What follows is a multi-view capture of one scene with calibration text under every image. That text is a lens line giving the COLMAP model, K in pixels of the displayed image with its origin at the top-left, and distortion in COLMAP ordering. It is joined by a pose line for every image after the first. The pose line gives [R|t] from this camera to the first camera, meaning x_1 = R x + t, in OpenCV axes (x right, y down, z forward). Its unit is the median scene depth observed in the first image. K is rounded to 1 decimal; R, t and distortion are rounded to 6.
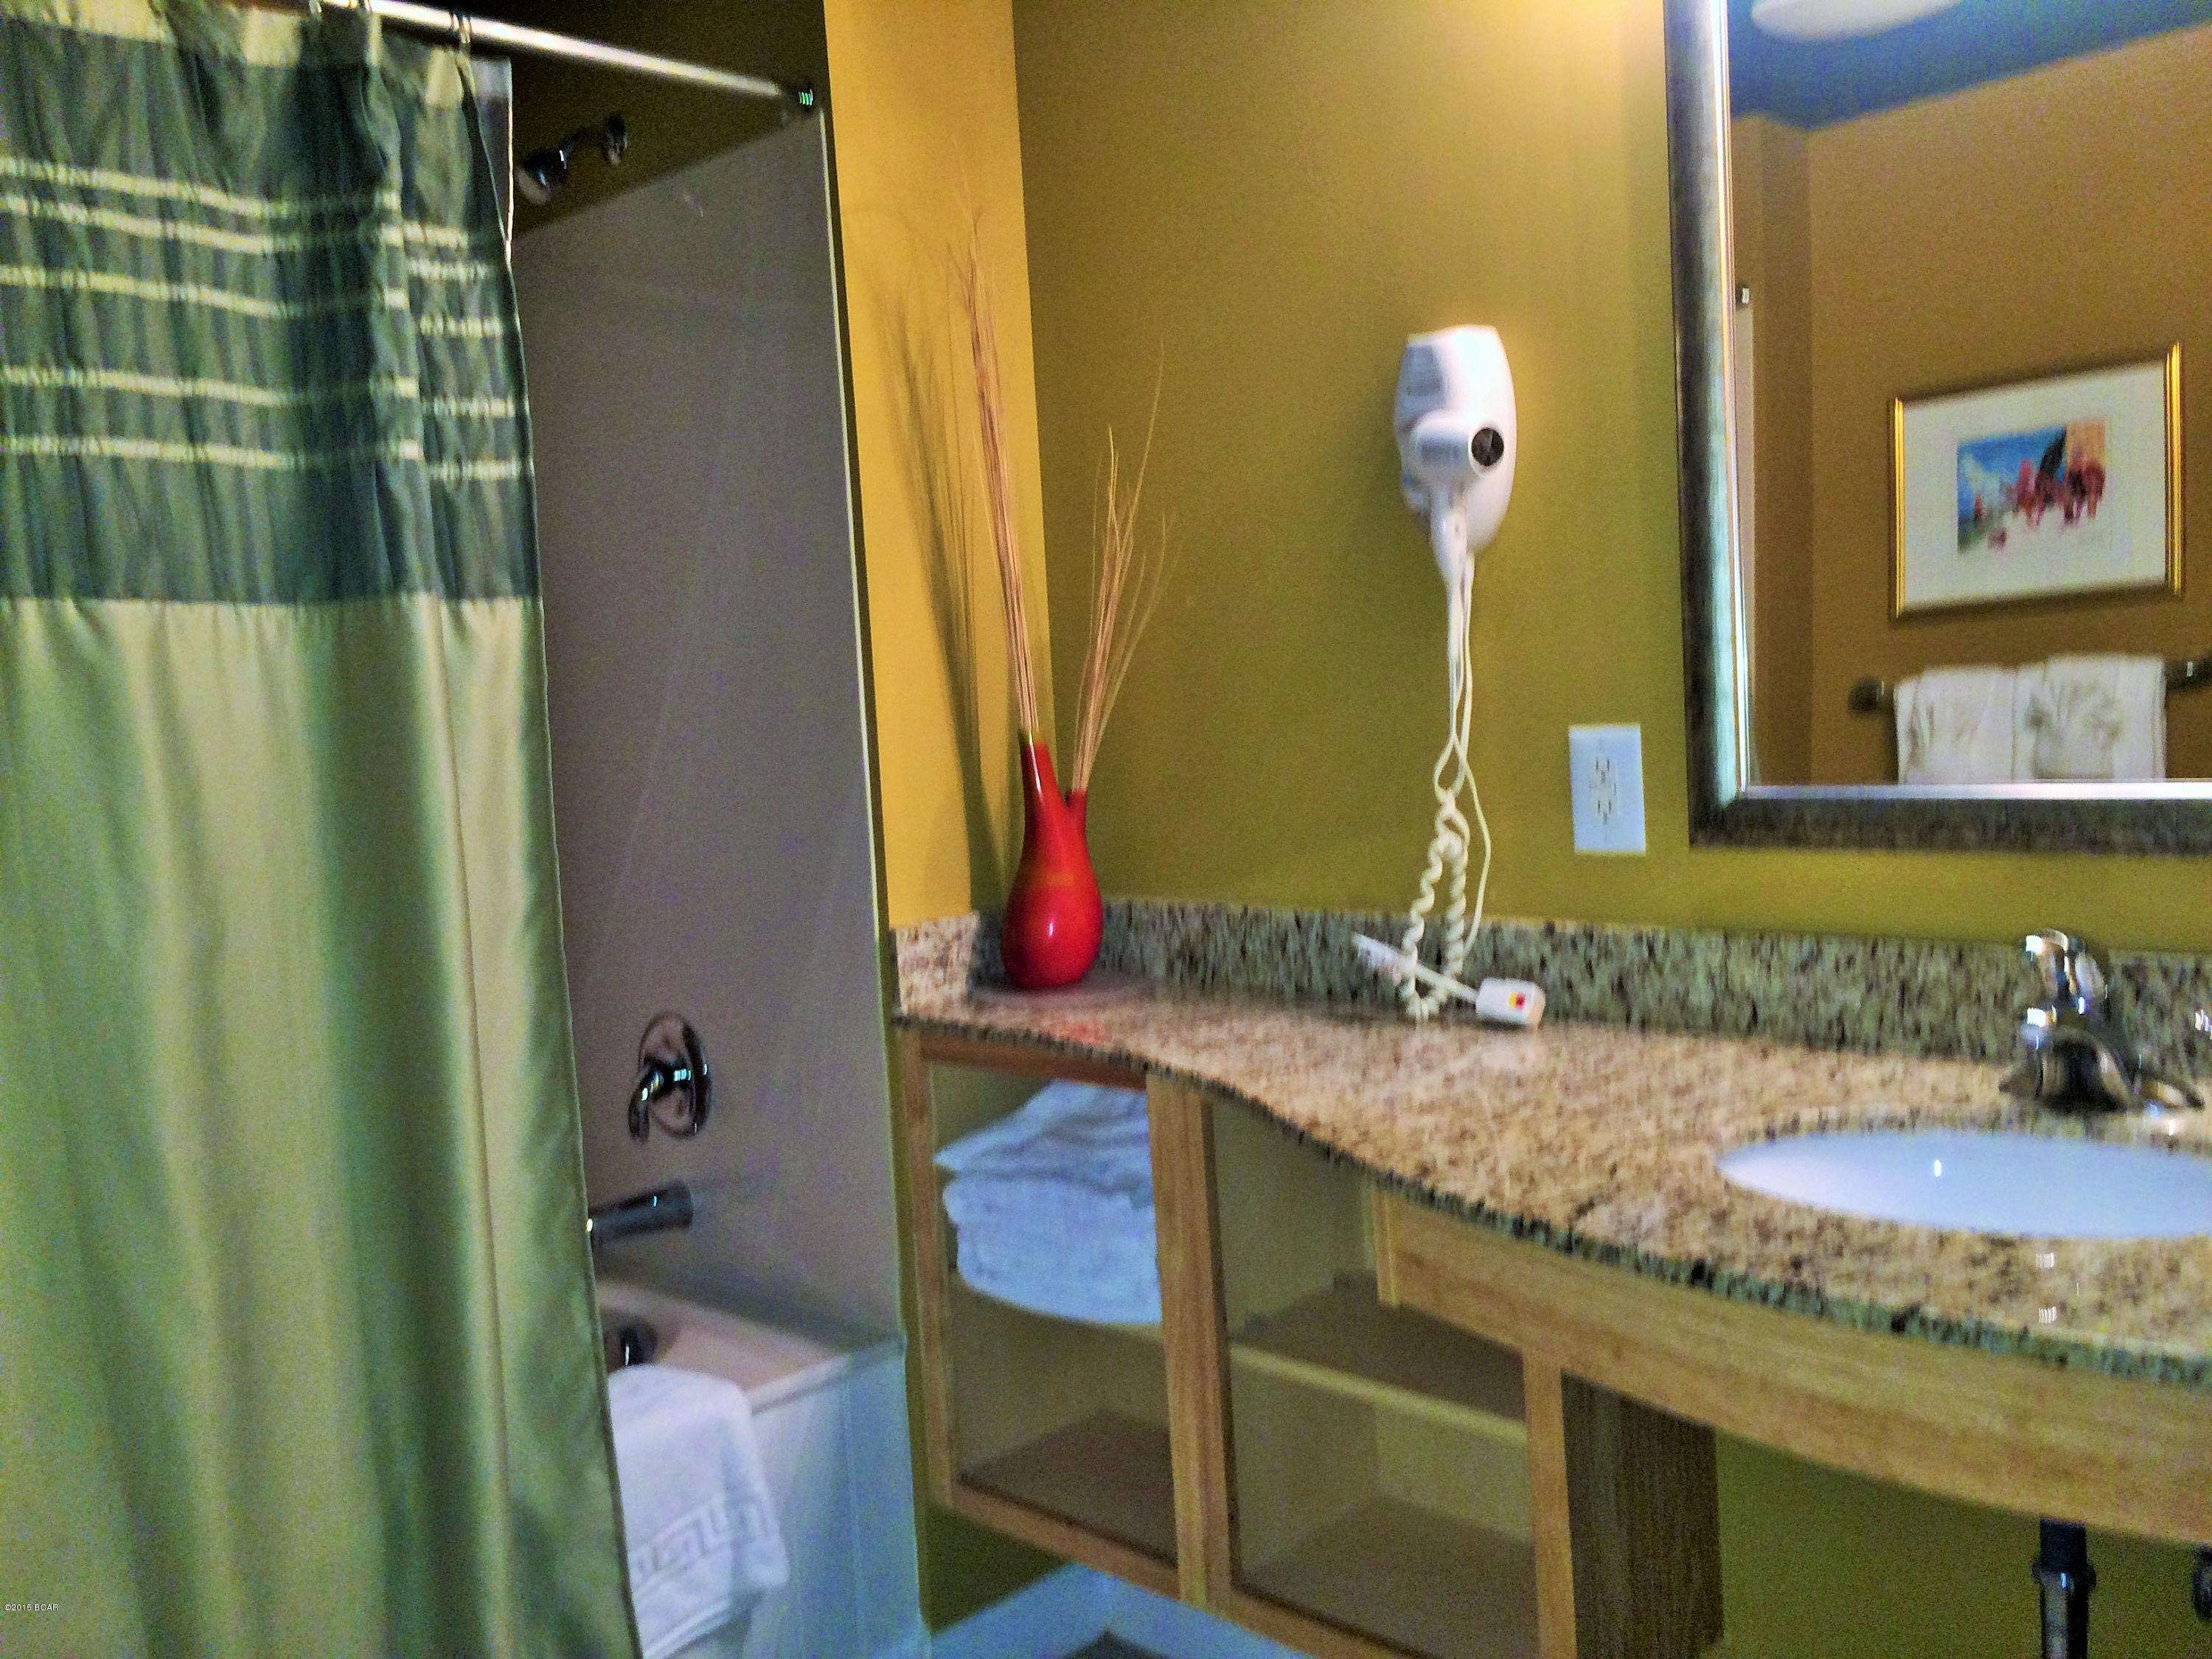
lens RADIAL K [[1888.0, 0, 1103.5], [0, 1888.0, 826.2], [0, 0, 1]] dist [0.083719, -0.109444]
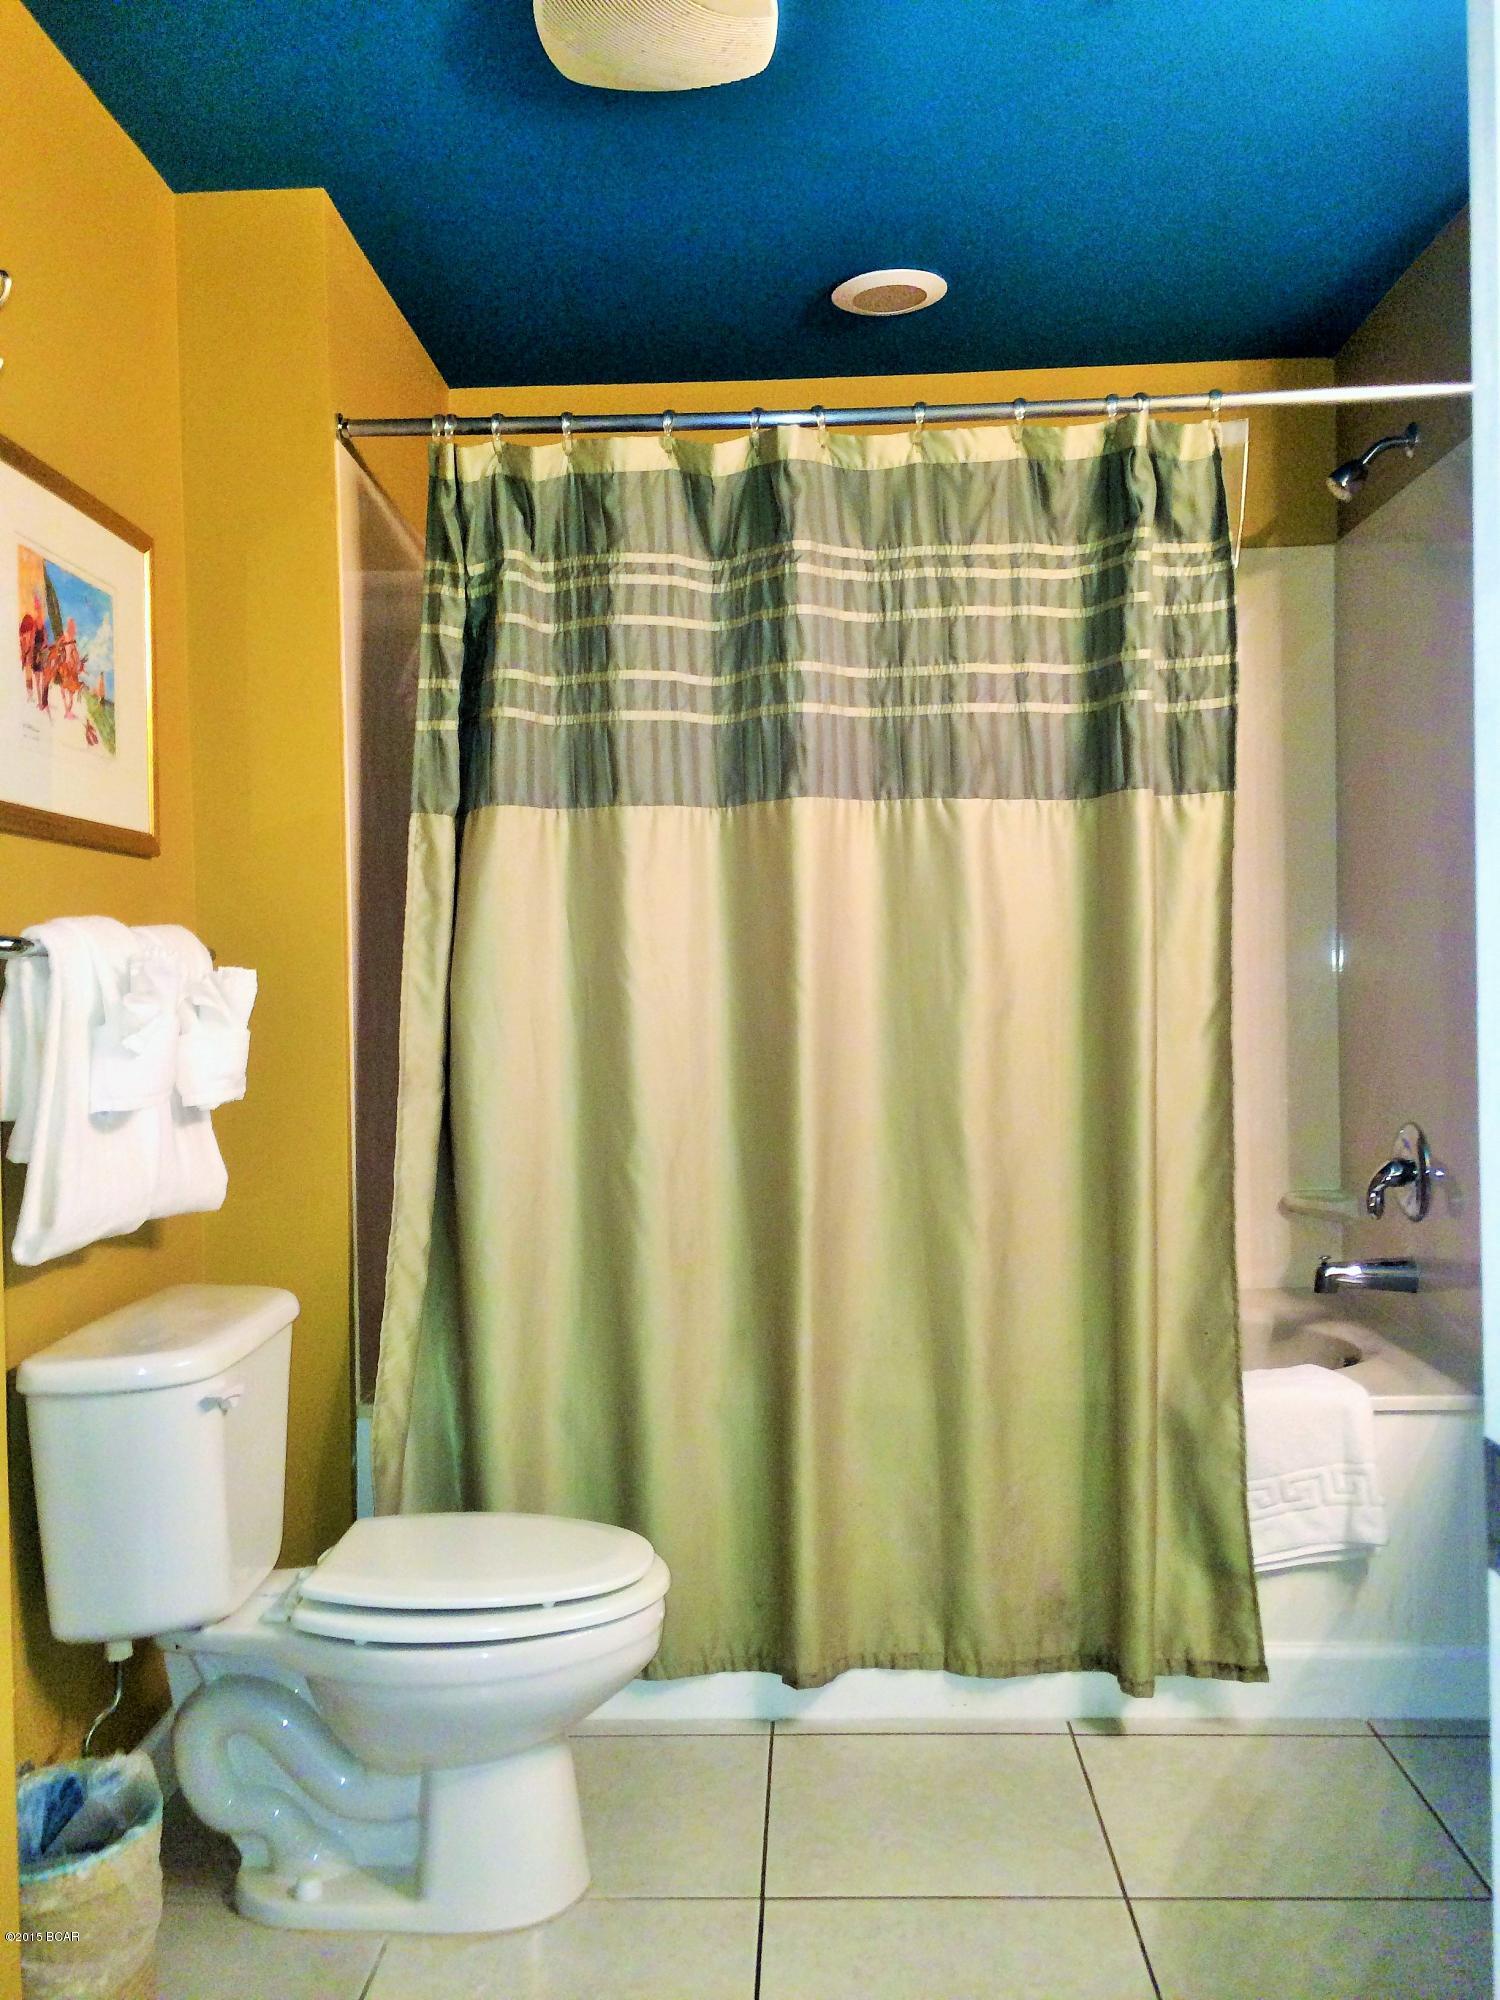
lens RADIAL K [[1666.5, 0, 750.0], [0, 1666.5, 1000.0], [0, 0, 1]] dist [0.088165, 0.003419]
pose [[0.688887, 0.059225, -0.722445, 0.406553], [-0.072423, 0.997293, 0.012698, 0.051926], [0.721242, 0.043574, 0.691311, -0.143539]]
